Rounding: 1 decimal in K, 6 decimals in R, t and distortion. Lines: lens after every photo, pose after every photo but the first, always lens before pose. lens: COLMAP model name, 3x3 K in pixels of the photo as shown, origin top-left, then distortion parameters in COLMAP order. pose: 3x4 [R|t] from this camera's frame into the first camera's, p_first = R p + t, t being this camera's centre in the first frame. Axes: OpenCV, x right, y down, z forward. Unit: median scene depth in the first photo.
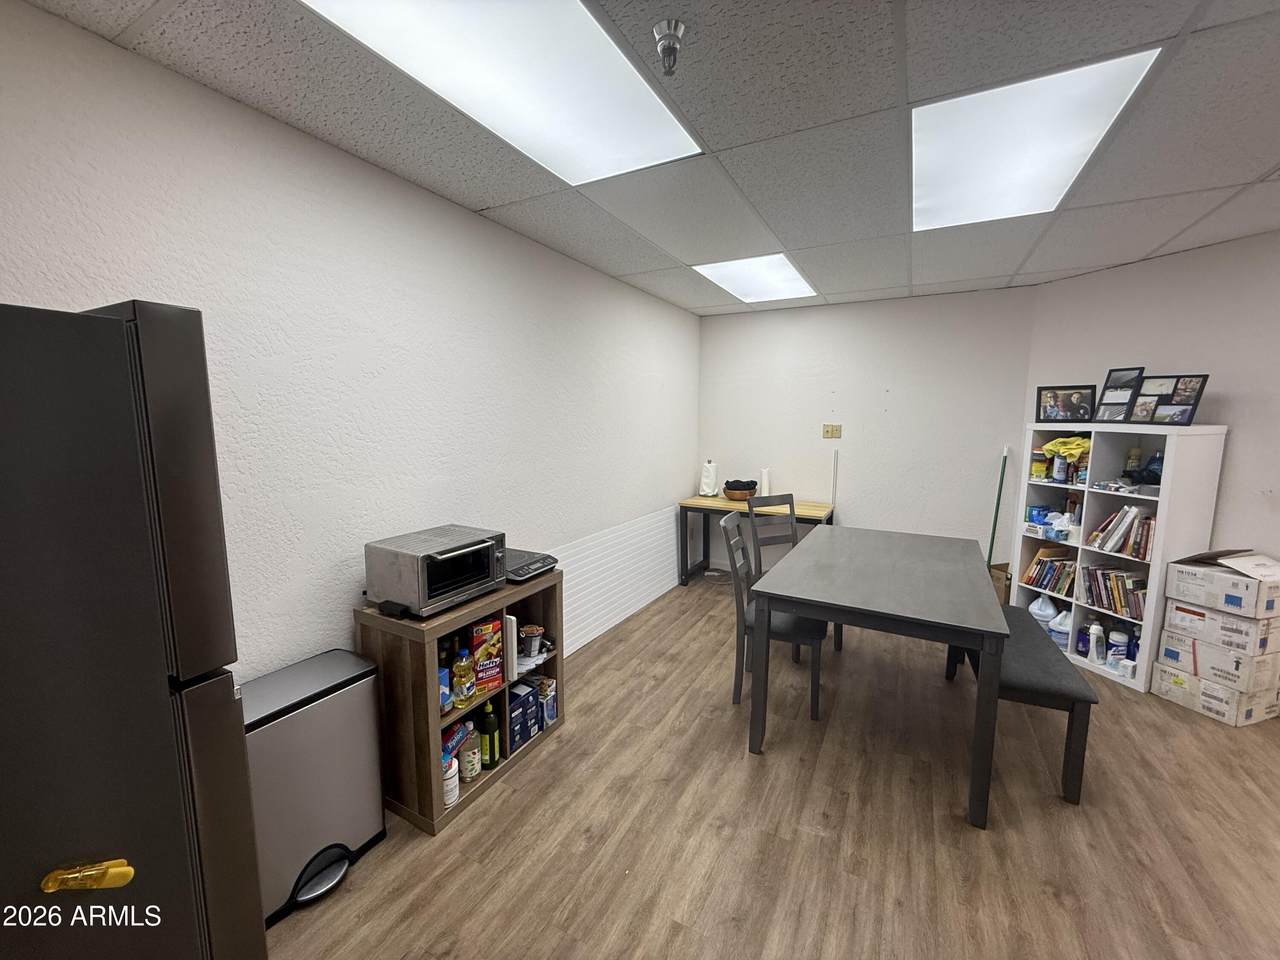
lens RADIAL K [[511.2, 0, 637.9], [0, 511.2, 481.2], [0, 0, 1]] dist [-0.000356, -0.000023]
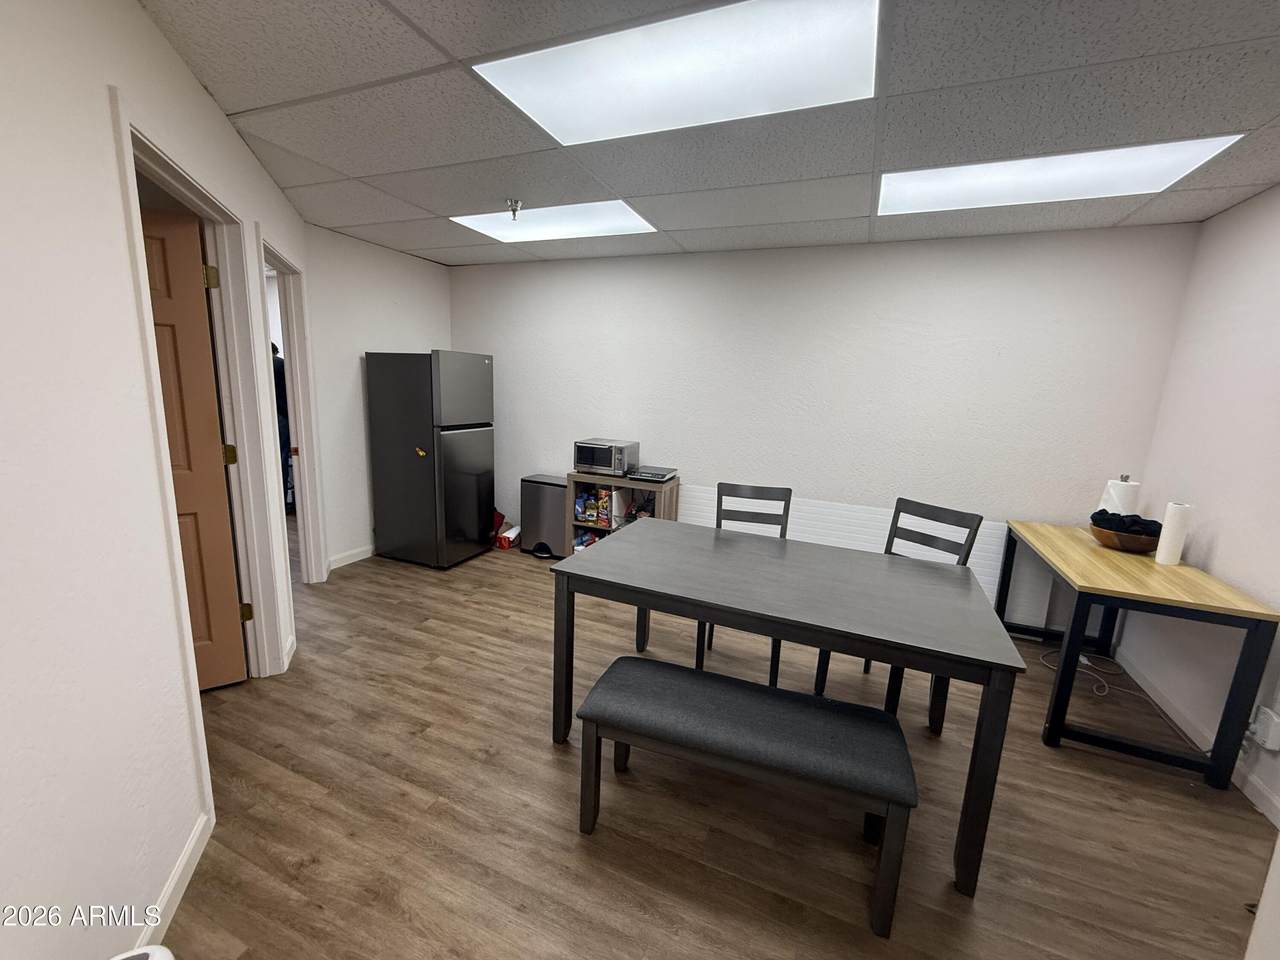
lens RADIAL K [[511.2, 0, 637.9], [0, 511.2, 481.2], [0, 0, 1]] dist [-0.000356, -0.000023]
pose [[0.095147, 0.188013, -0.977547, 1.963207], [-0.167550, 0.971017, 0.170448, -0.121058], [0.981261, 0.147571, 0.123891, 1.107782]]
